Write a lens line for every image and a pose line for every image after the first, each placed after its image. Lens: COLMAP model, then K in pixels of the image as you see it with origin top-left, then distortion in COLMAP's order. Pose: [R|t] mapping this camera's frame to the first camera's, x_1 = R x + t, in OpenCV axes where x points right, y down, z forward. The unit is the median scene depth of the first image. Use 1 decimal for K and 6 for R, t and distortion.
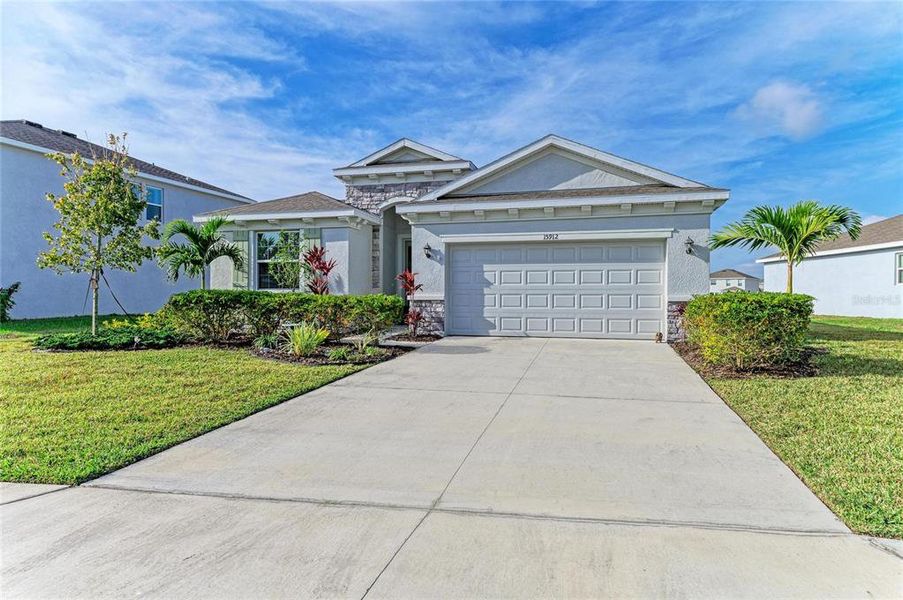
lens RADIAL K [[566.0, 0, 448.9], [0, 566.0, 324.1], [0, 0, 1]] dist [0.017930, 0.000333]
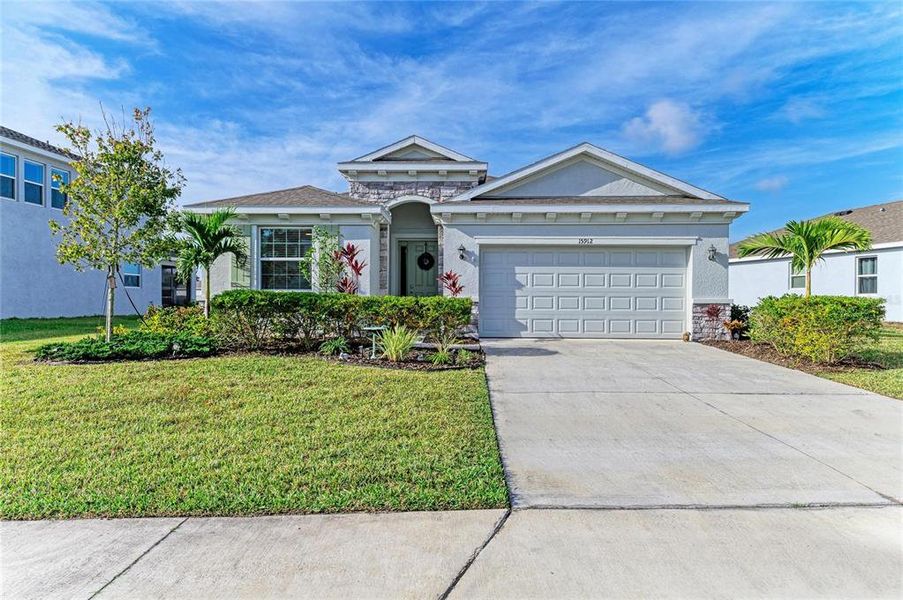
lens RADIAL K [[553.2, 0, 453.2], [0, 553.2, 316.0], [0, 0, 1]] dist [0.008087, -0.003216]
pose [[0.971269, -0.004982, 0.237932, -0.245928], [0.008022, 0.999898, -0.011813, -0.005959], [-0.237849, 0.013382, 0.971210, 0.064409]]
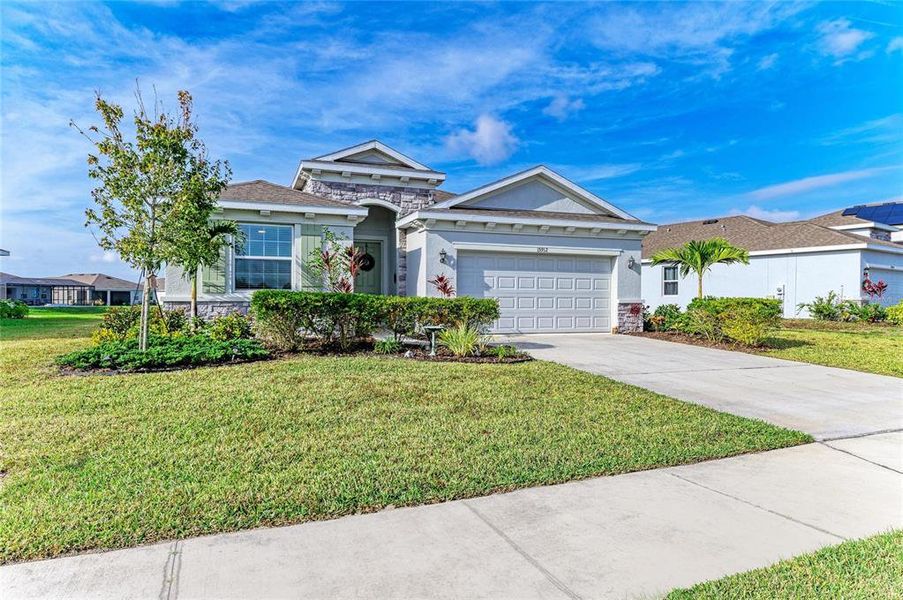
lens RADIAL K [[543.3, 0, 446.9], [0, 543.3, 296.2], [0, 0, 1]] dist [0.001587, -0.000713]
pose [[0.806560, 0.002611, 0.591147, -0.553189], [0.022951, 0.999098, -0.035728, -0.015538], [-0.590707, 0.042384, 0.805772, 0.161538]]
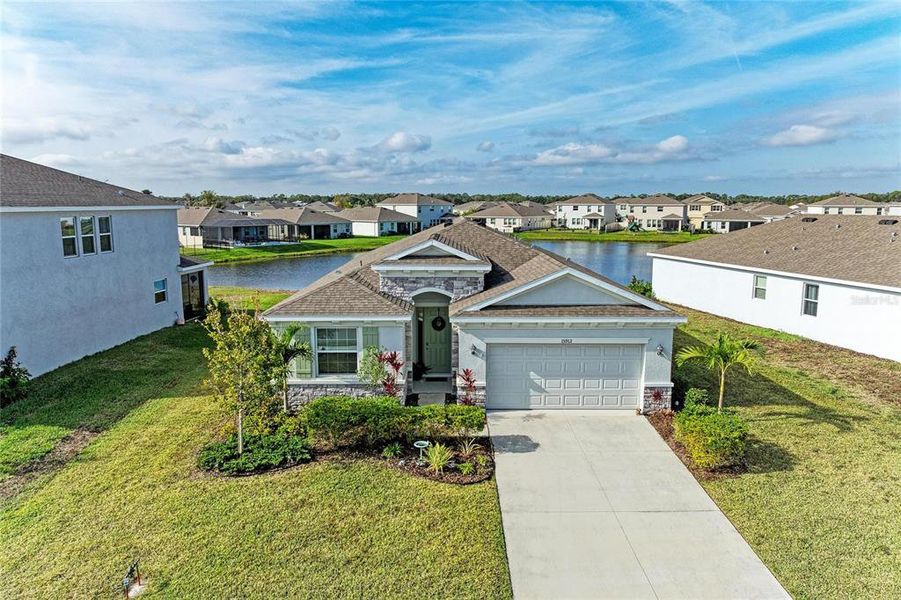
lens RADIAL K [[626.2, 0, 450.5], [0, 626.2, 300.0], [0, 0, 1]] dist [-0.036476, -0.000909]
pose [[0.964524, -0.044258, 0.260258, -0.398520], [0.013000, 0.992614, 0.120619, -0.365429], [-0.263674, -0.112957, 0.957975, -0.301880]]
